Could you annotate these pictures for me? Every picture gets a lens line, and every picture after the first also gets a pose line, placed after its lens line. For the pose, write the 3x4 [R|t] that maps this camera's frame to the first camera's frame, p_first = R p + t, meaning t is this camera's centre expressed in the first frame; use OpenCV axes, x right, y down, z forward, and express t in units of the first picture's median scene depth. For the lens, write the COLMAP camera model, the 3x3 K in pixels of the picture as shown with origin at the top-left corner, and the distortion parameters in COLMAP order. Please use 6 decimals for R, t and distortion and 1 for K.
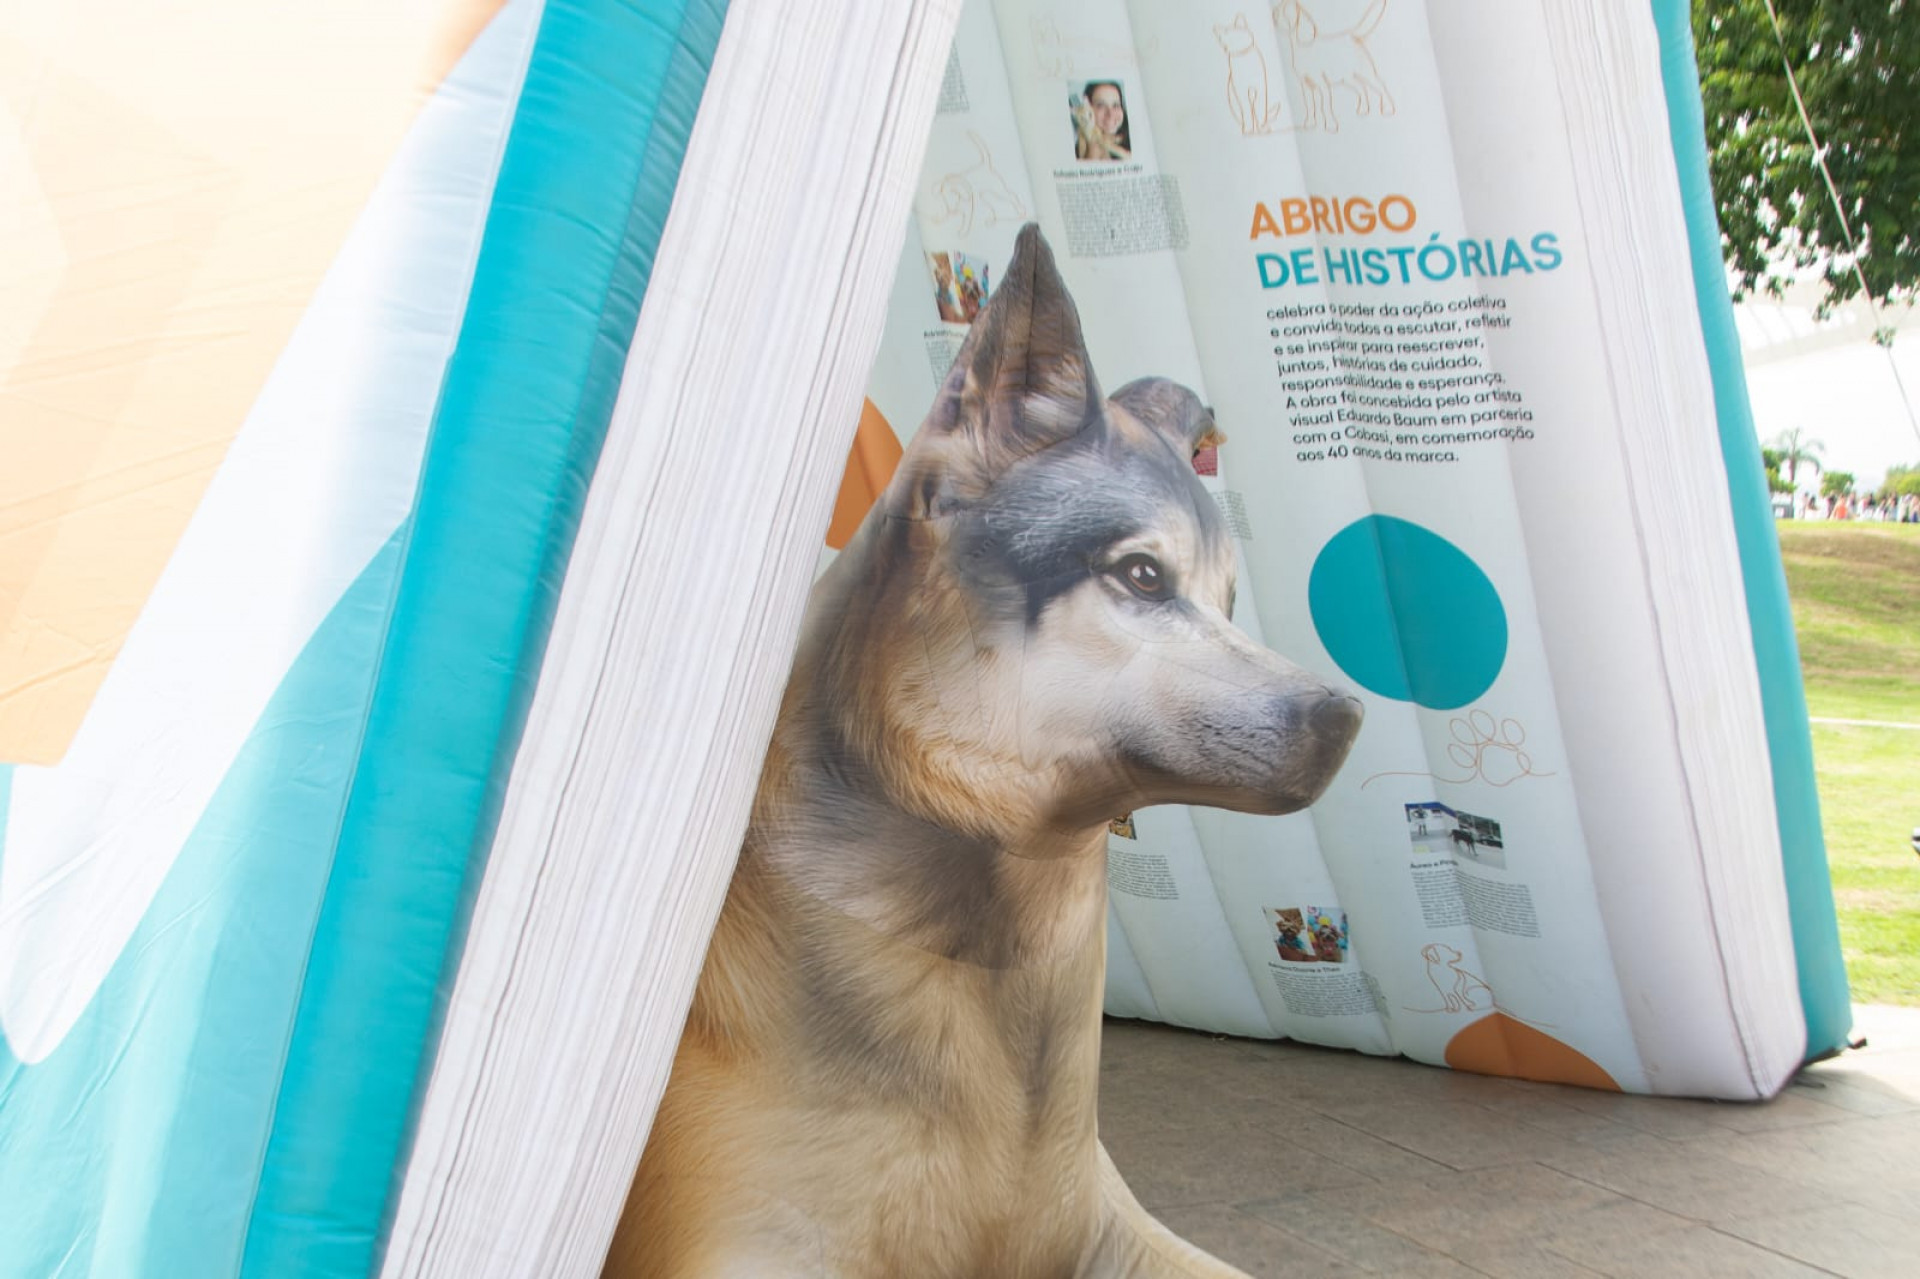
lens RADIAL K [[2586.8, 0, 960.0], [0, 2586.8, 639.5], [0, 0, 1]] dist [-0.651943, 0.017930]
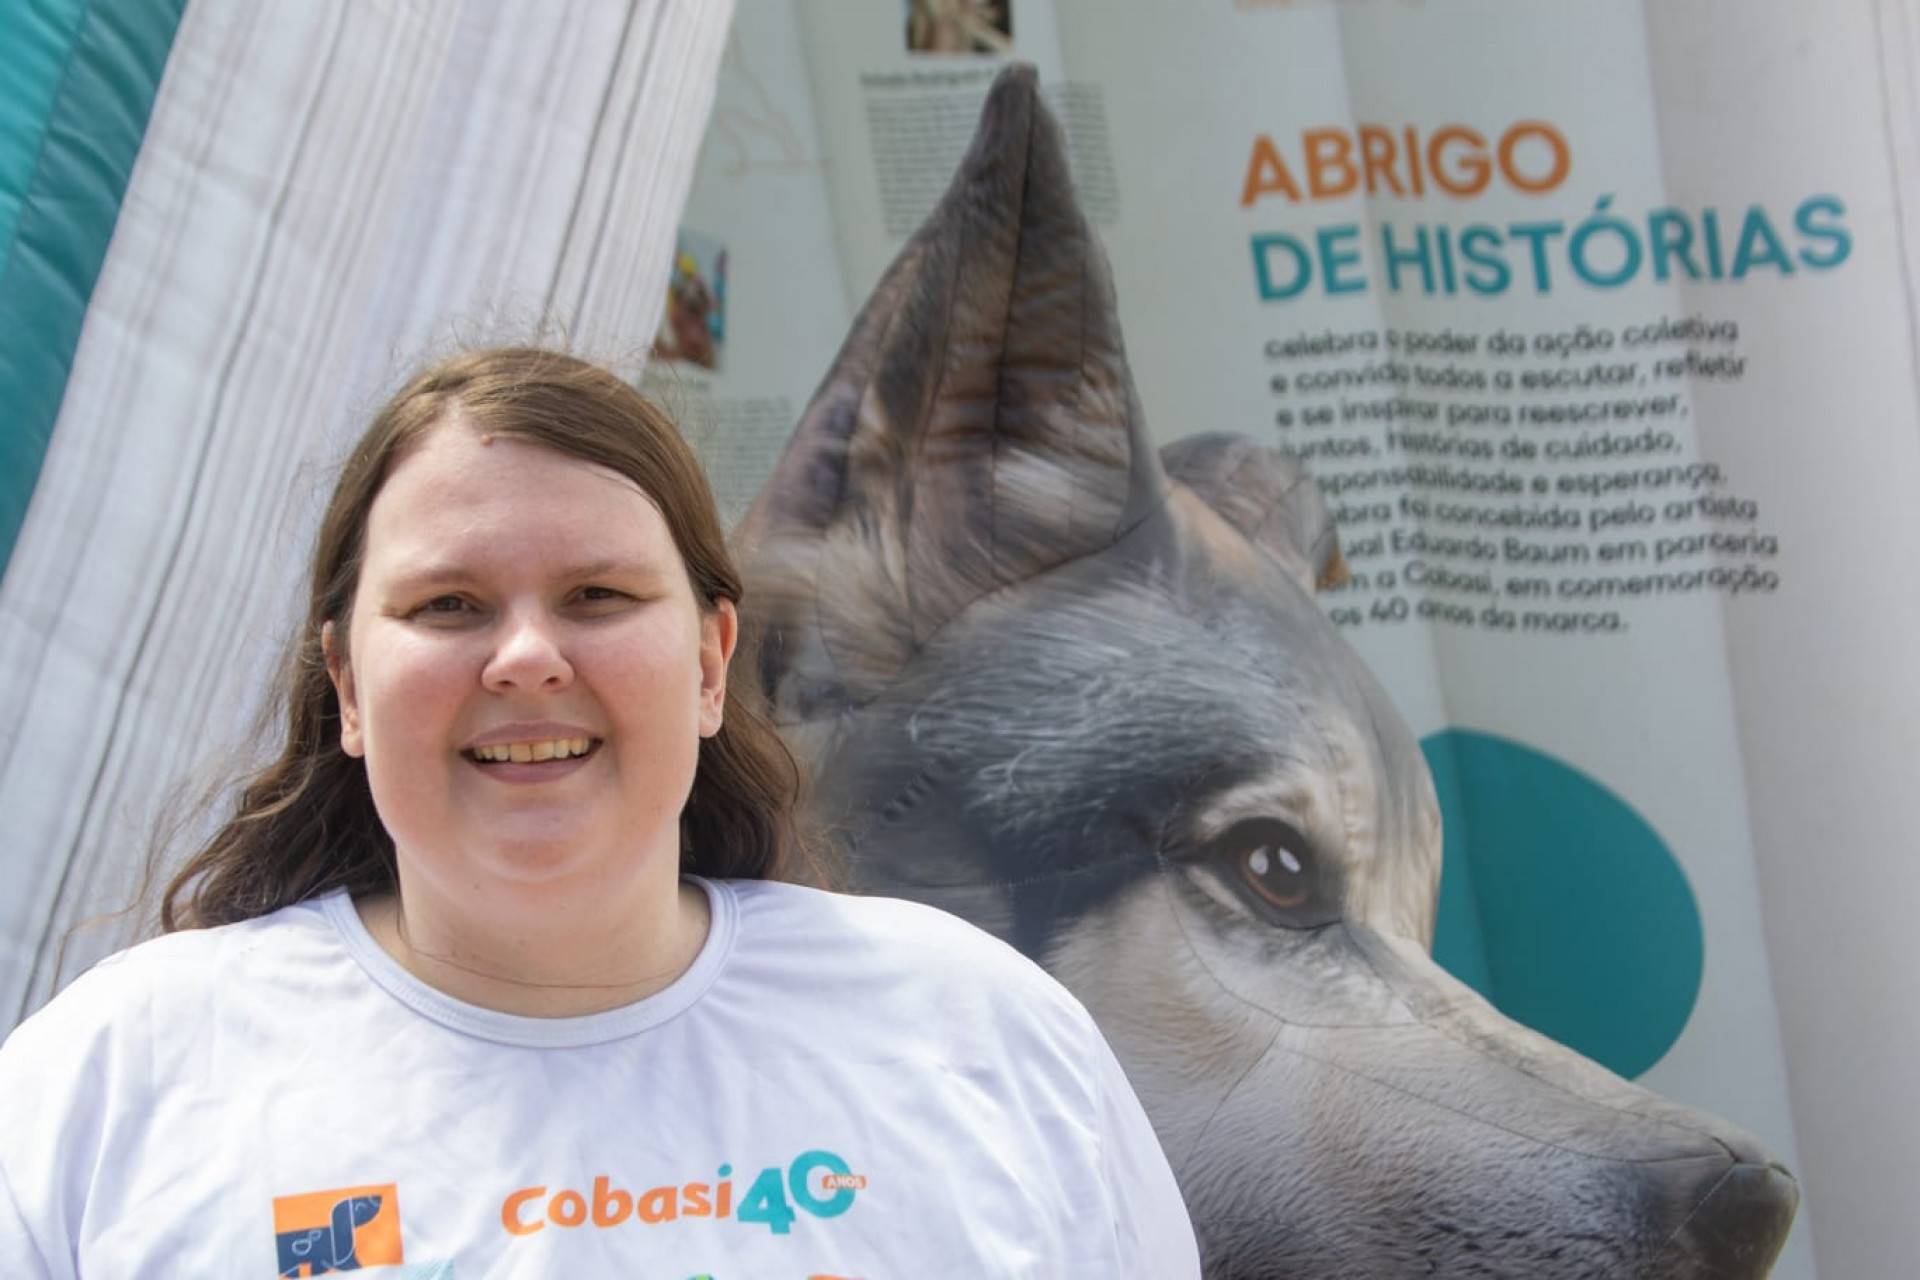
lens RADIAL K [[3666.0, 0, 960.0], [0, 3666.0, 640.0], [0, 0, 1]] dist [-0.149870, -0.090461]
pose [[0.991616, 0.031492, 0.125323, -0.058865], [-0.023089, 0.997422, -0.067944, -0.019559], [-0.127139, 0.064481, 0.989787, 0.376052]]
